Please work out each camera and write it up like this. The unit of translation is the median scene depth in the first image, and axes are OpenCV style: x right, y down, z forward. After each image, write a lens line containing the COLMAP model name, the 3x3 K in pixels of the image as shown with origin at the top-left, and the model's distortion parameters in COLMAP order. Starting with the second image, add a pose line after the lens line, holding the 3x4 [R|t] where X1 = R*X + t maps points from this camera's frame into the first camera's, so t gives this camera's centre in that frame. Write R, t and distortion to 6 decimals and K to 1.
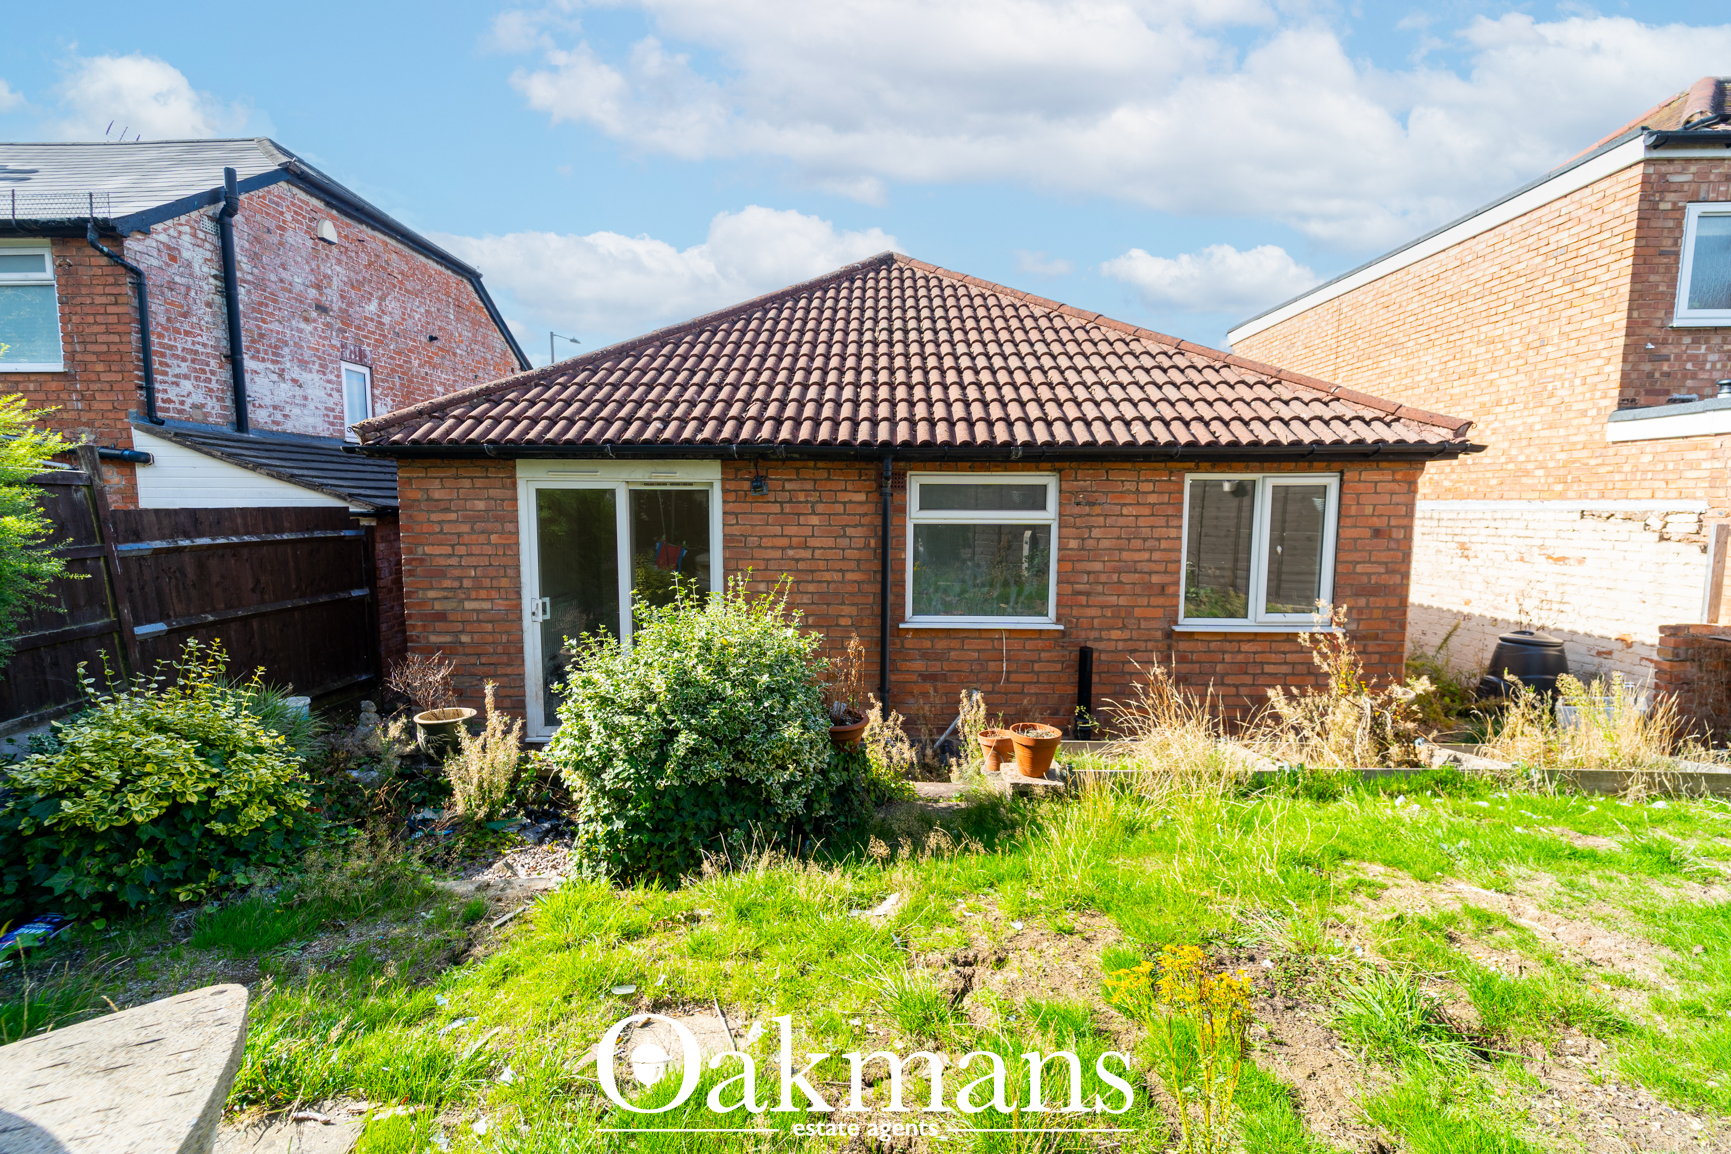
lens RADIAL K [[714.6, 0, 856.9], [0, 714.6, 563.9], [0, 0, 1]] dist [0.000244, -0.000750]
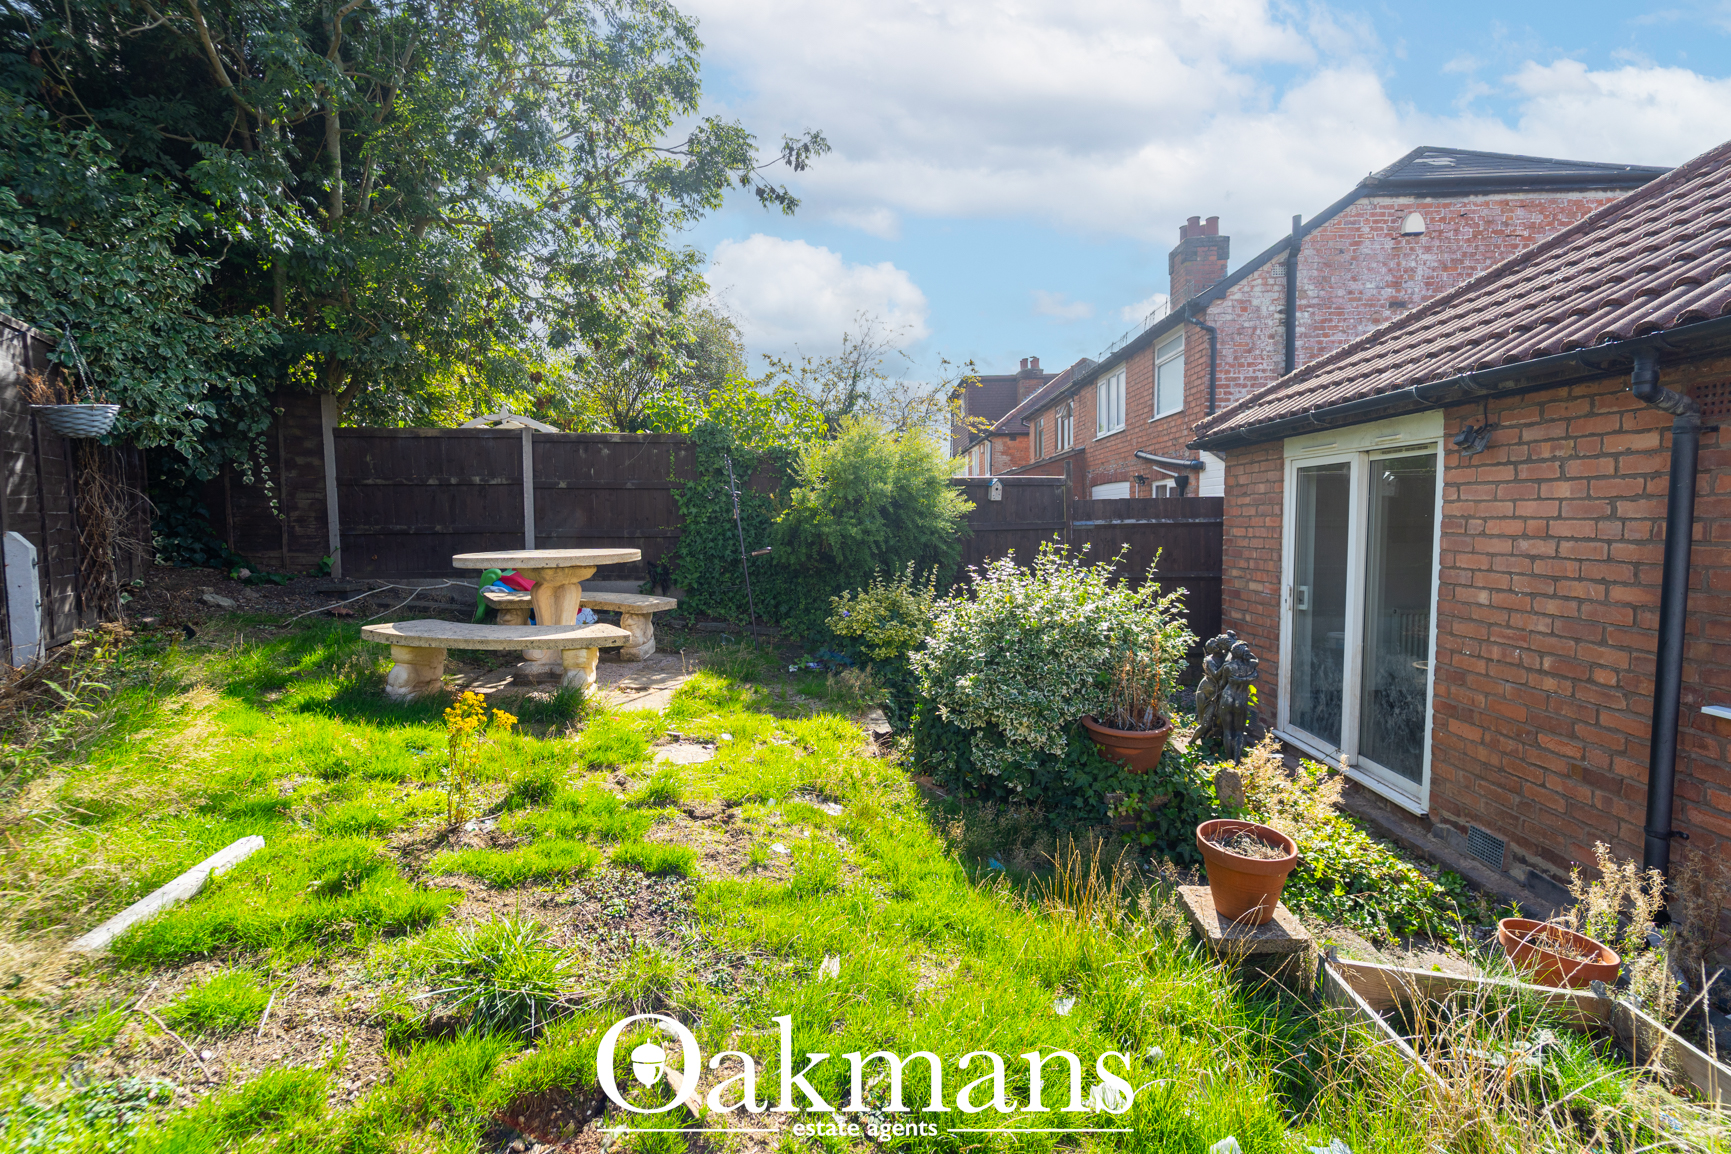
lens RADIAL K [[714.6, 0, 856.9], [0, 714.6, 563.9], [0, 0, 1]] dist [0.000244, -0.000750]
pose [[0.022025, 0.063611, -0.997732, 0.482692], [-0.069810, 0.995636, 0.061936, 0.002063], [0.997317, 0.068287, 0.026369, 0.406968]]
